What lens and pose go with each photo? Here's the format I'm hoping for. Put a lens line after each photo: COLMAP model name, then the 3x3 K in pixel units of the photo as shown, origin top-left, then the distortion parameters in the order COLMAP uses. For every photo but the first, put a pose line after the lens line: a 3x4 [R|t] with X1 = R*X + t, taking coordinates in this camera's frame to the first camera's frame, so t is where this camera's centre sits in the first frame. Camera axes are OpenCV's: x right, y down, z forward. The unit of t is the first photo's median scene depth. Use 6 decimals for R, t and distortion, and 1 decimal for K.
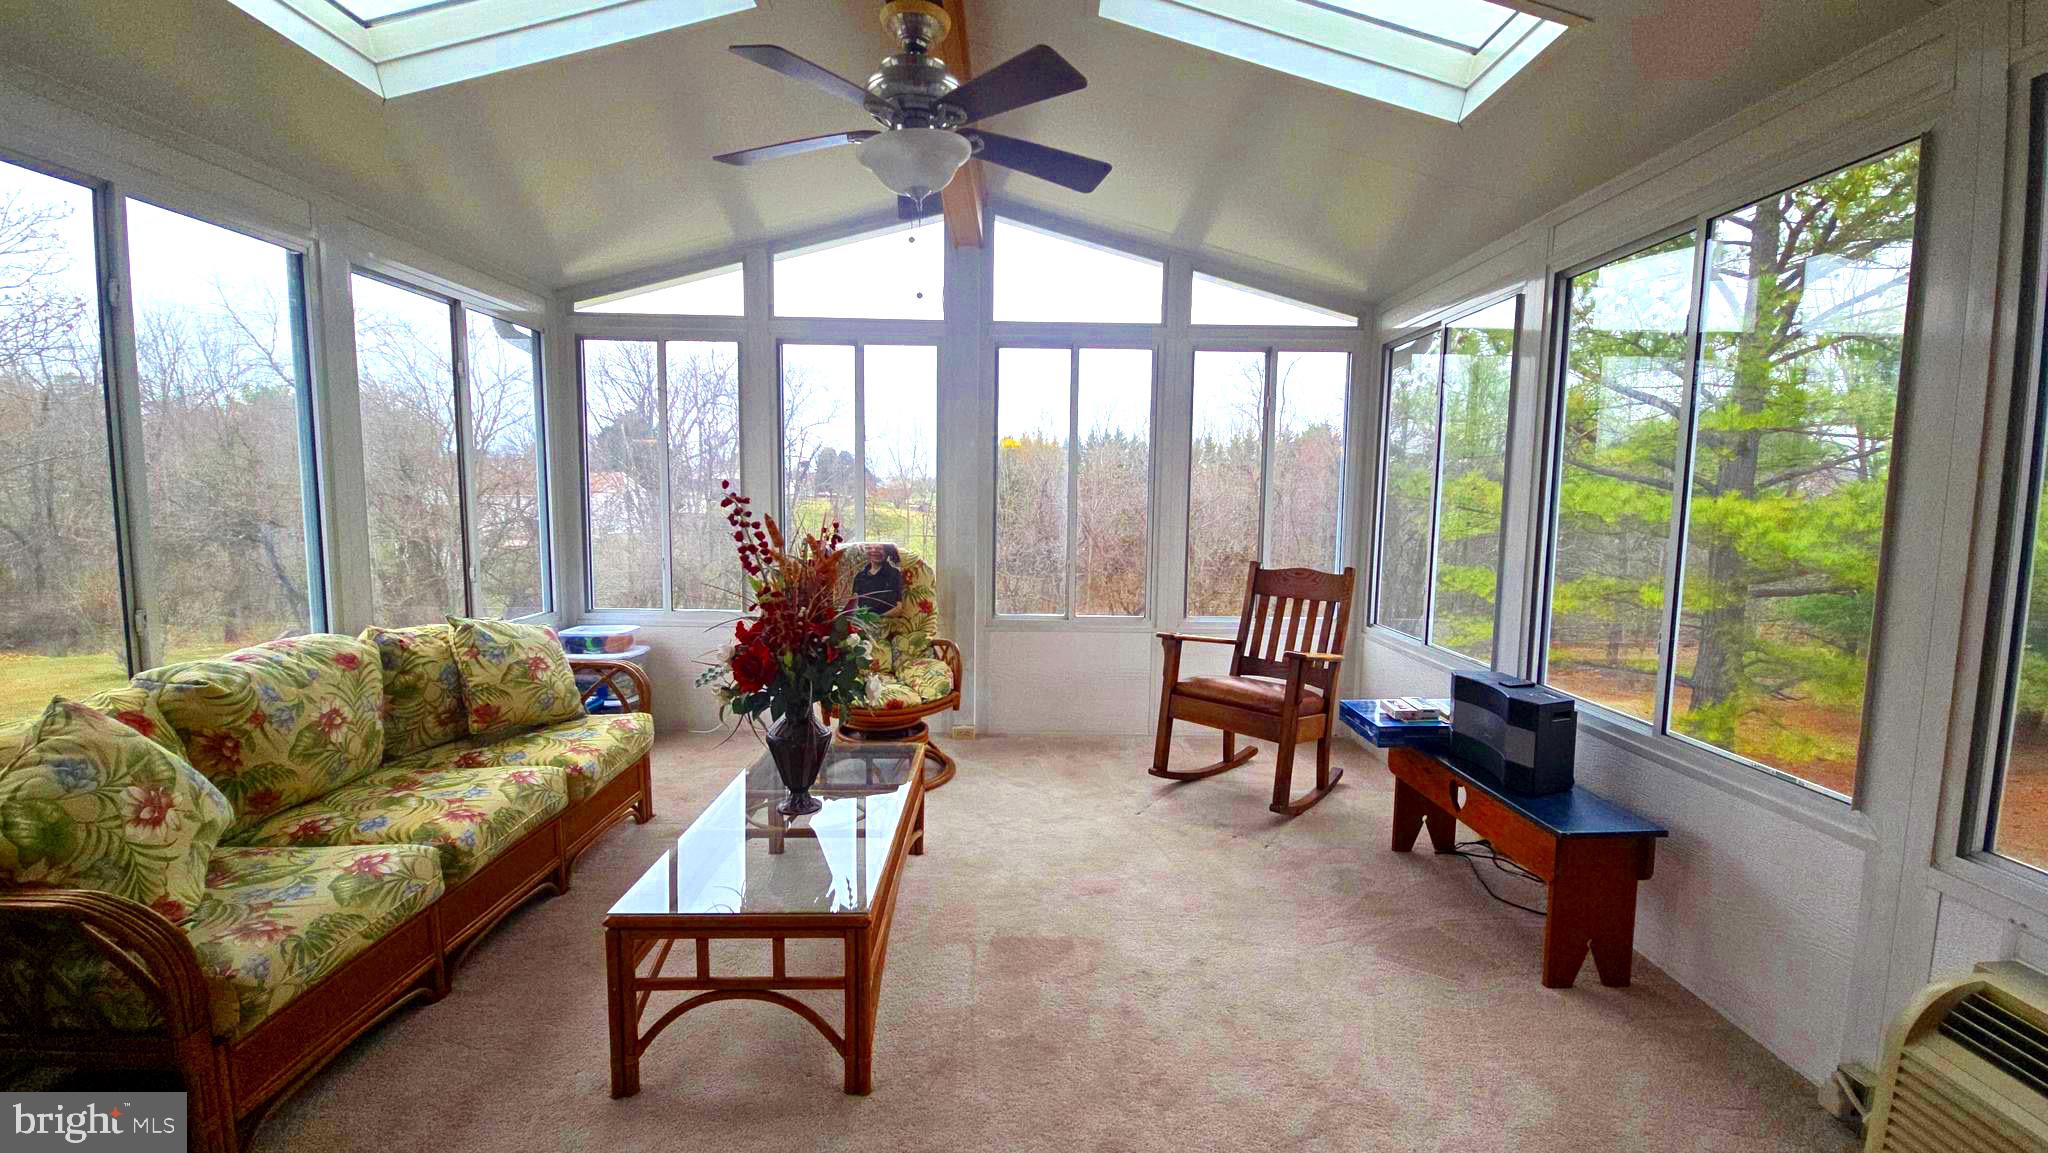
lens RADIAL K [[832.4, 0, 1020.4], [0, 832.4, 581.0], [0, 0, 1]] dist [0.005364, -0.004745]
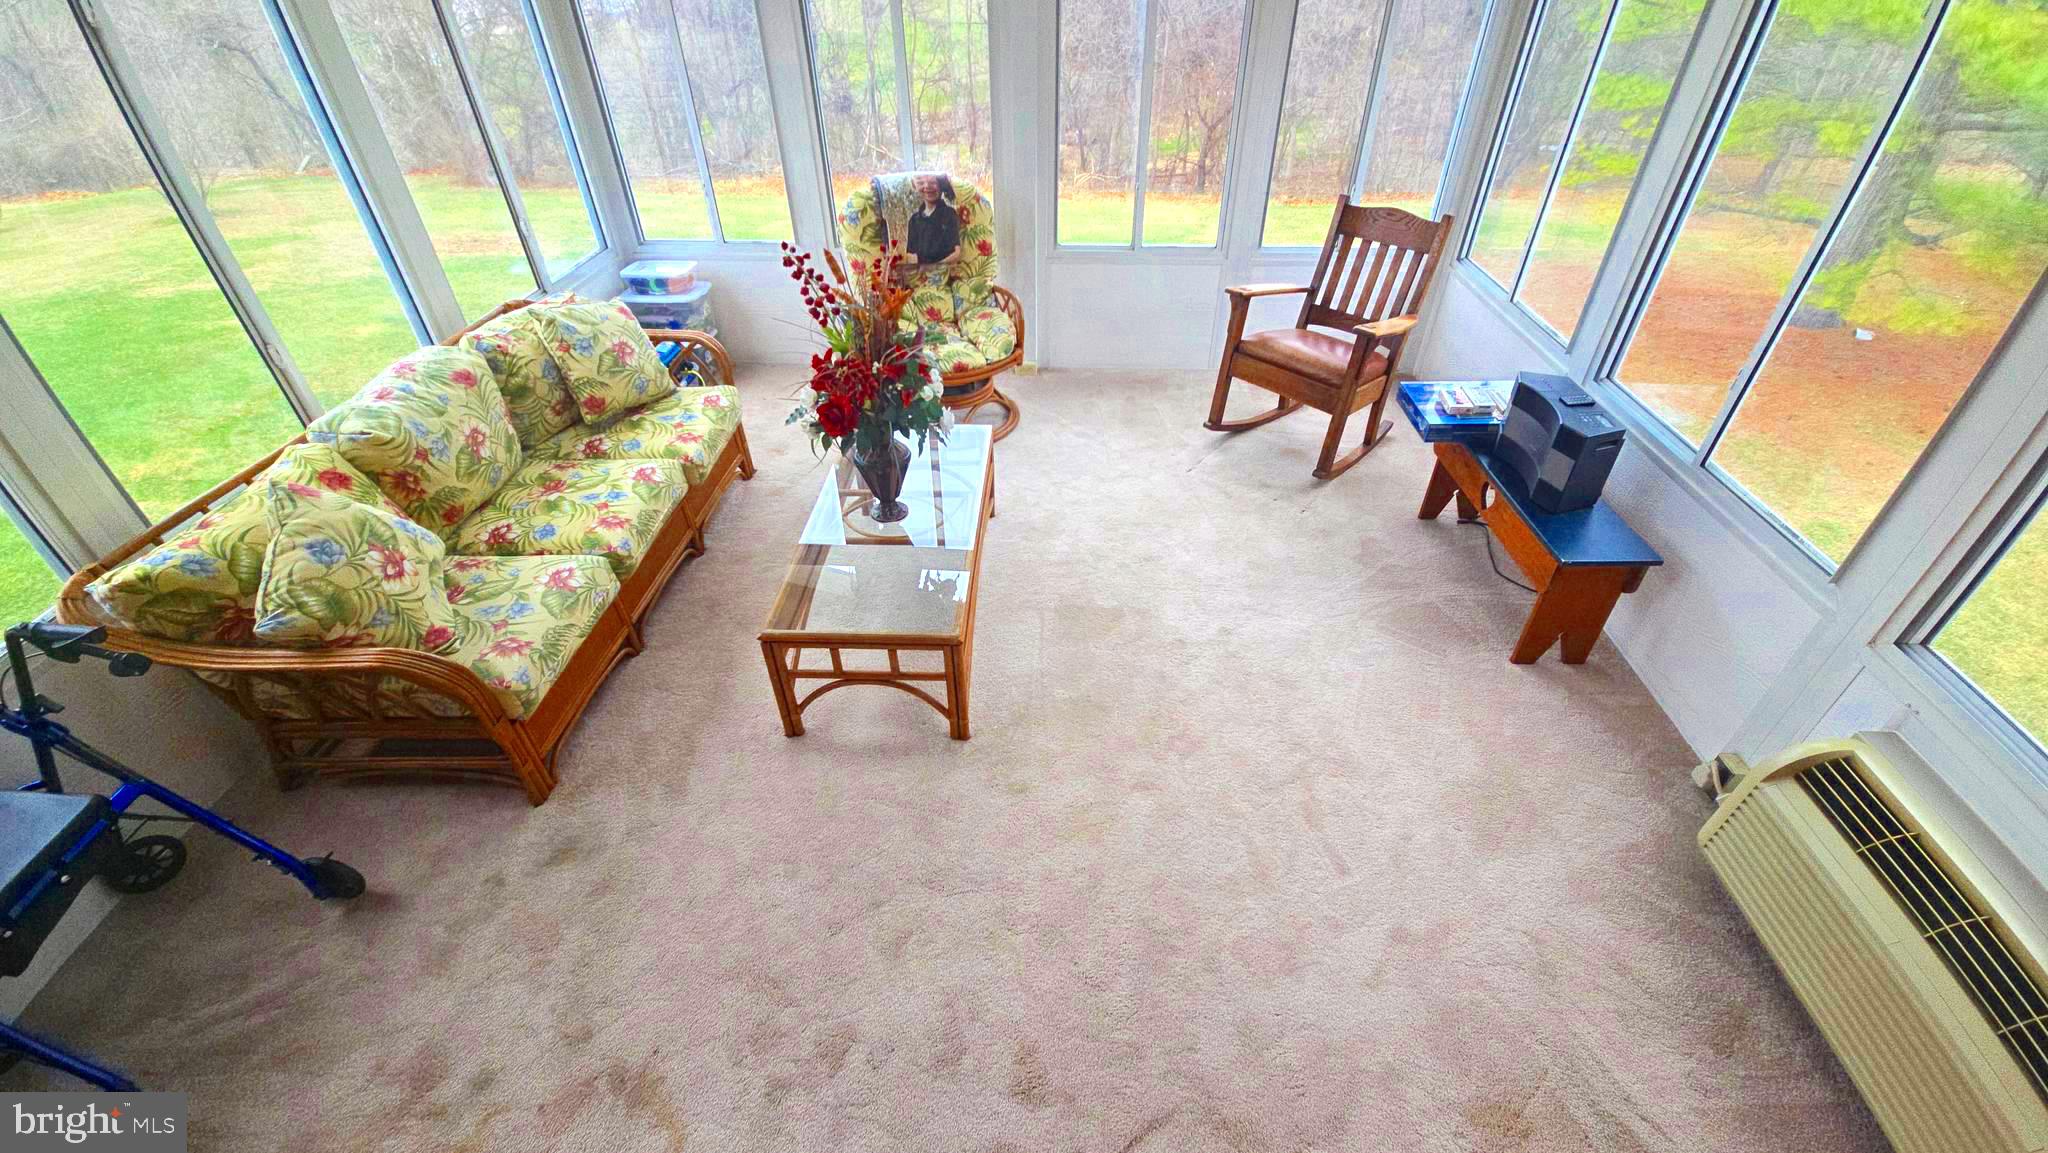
lens RADIAL K [[832.4, 0, 1015.5], [0, 832.4, 569.8], [0, 0, 1]] dist [0.005364, -0.004745]
pose [[0.997447, 0.013834, -0.070060, -0.009404], [0.025371, 0.848408, 0.528734, -0.266134], [0.066754, -0.529161, 0.845891, -0.006830]]
